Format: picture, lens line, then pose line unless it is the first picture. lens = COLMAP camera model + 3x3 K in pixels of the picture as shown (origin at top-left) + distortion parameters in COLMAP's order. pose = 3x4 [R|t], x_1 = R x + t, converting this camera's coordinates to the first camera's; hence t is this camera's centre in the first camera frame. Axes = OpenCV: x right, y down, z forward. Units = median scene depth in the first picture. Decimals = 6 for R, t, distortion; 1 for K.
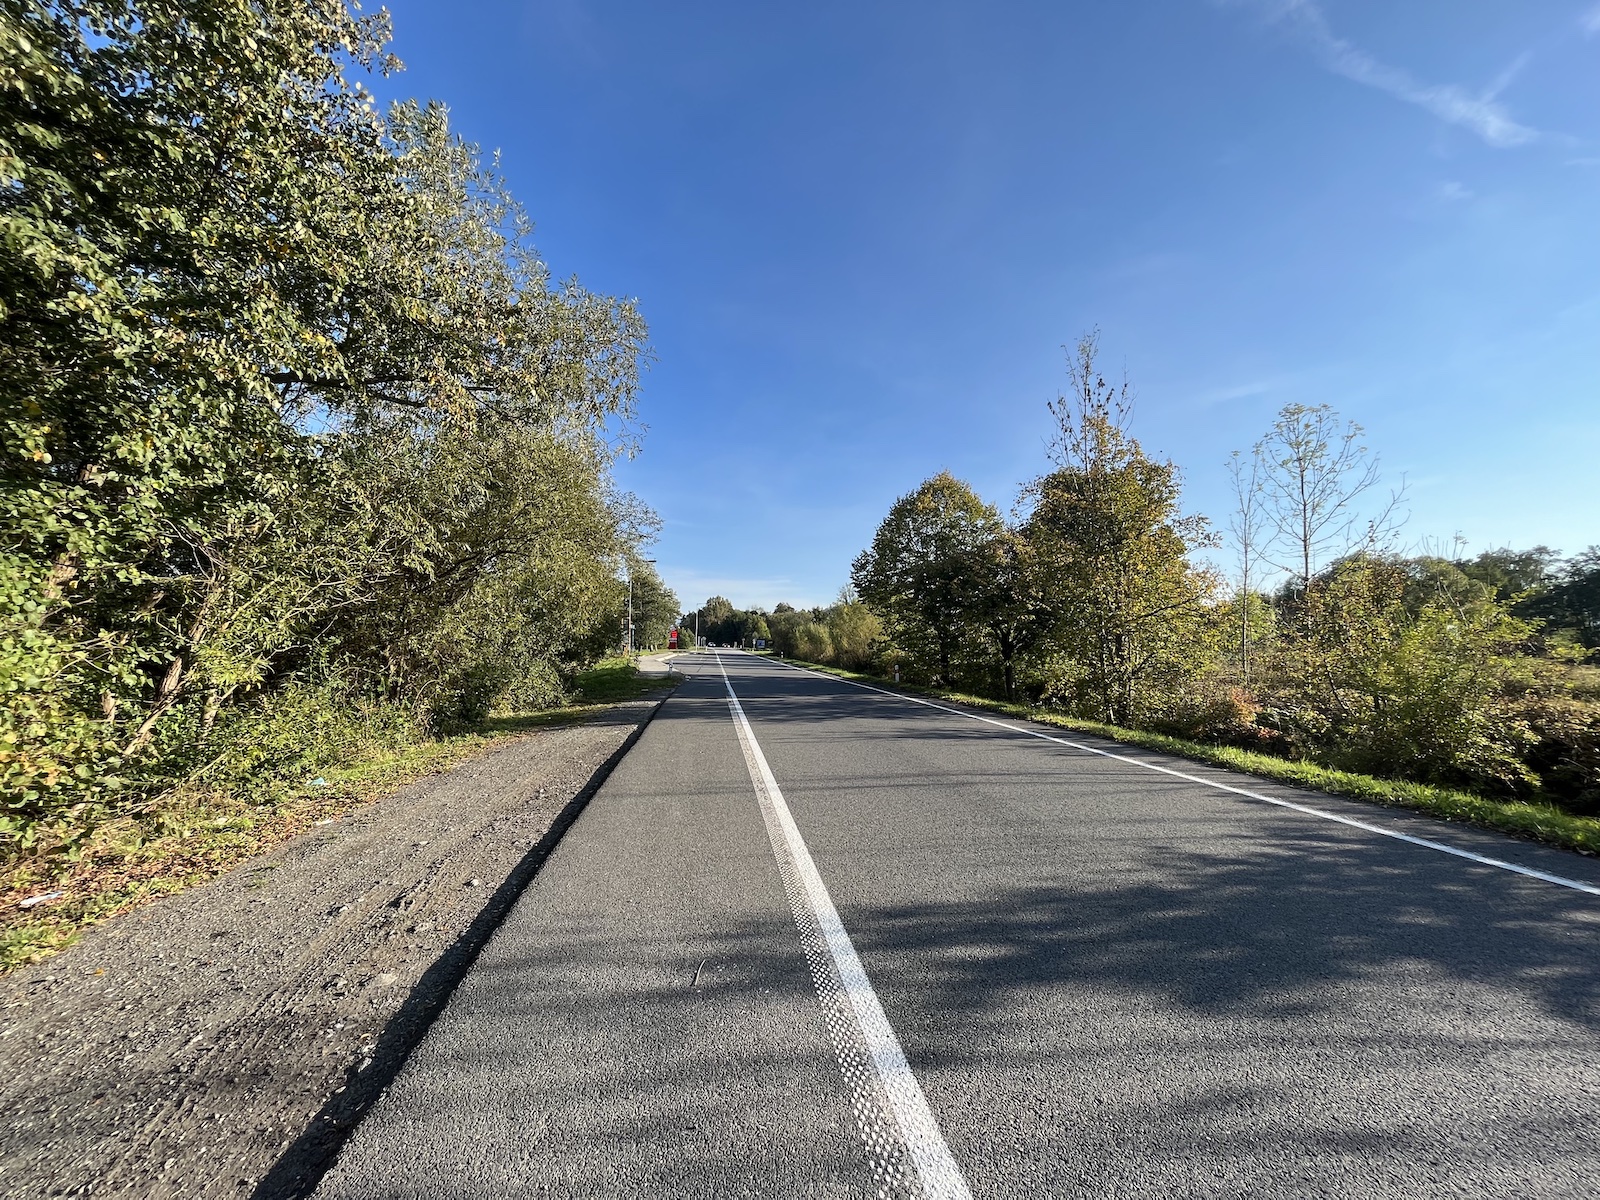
lens RADIAL K [[640.4, 0, 809.2], [0, 640.4, 603.1], [0, 0, 1]] dist [-0.012290, 0.000490]
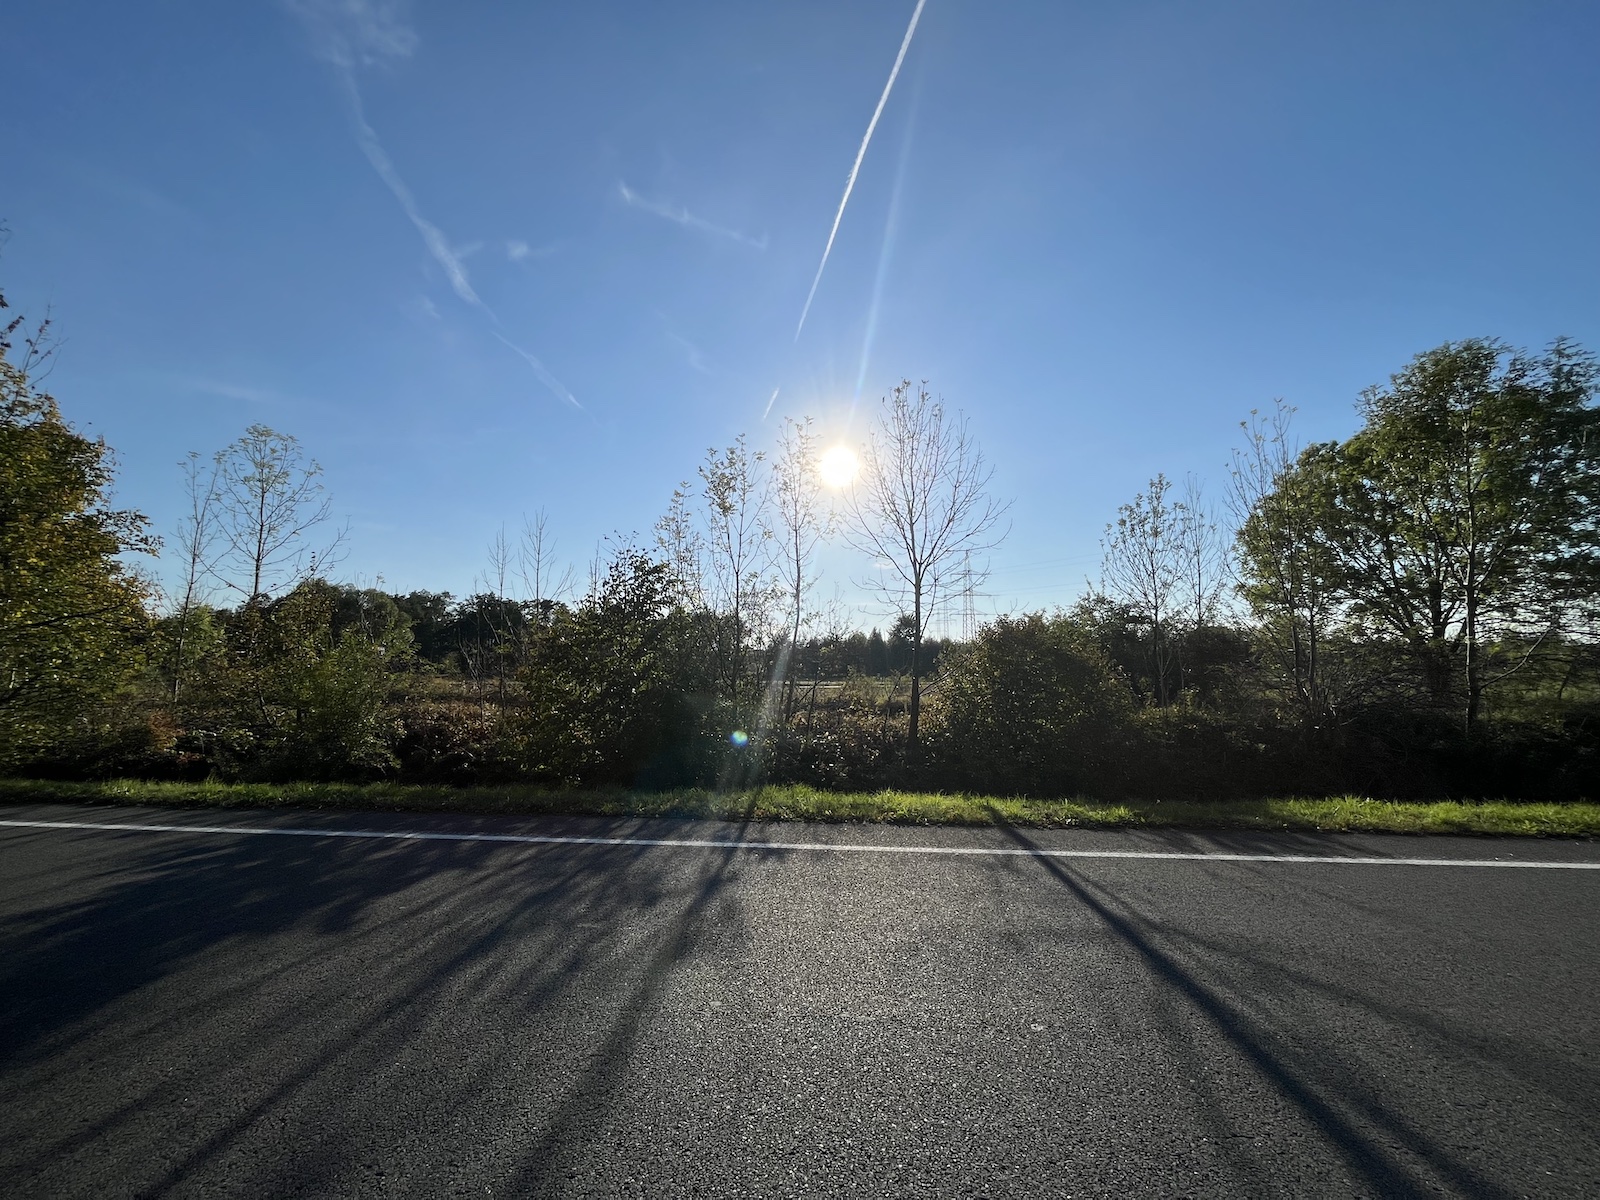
lens RADIAL K [[640.4, 0, 838.9], [0, 640.4, 604.6], [0, 0, 1]] dist [-0.012290, 0.000490]
pose [[0.228297, 0.090219, 0.969402, 0.018789], [-0.059867, 0.995114, -0.078513, -0.004606], [-0.971749, -0.040110, 0.232583, -0.148224]]
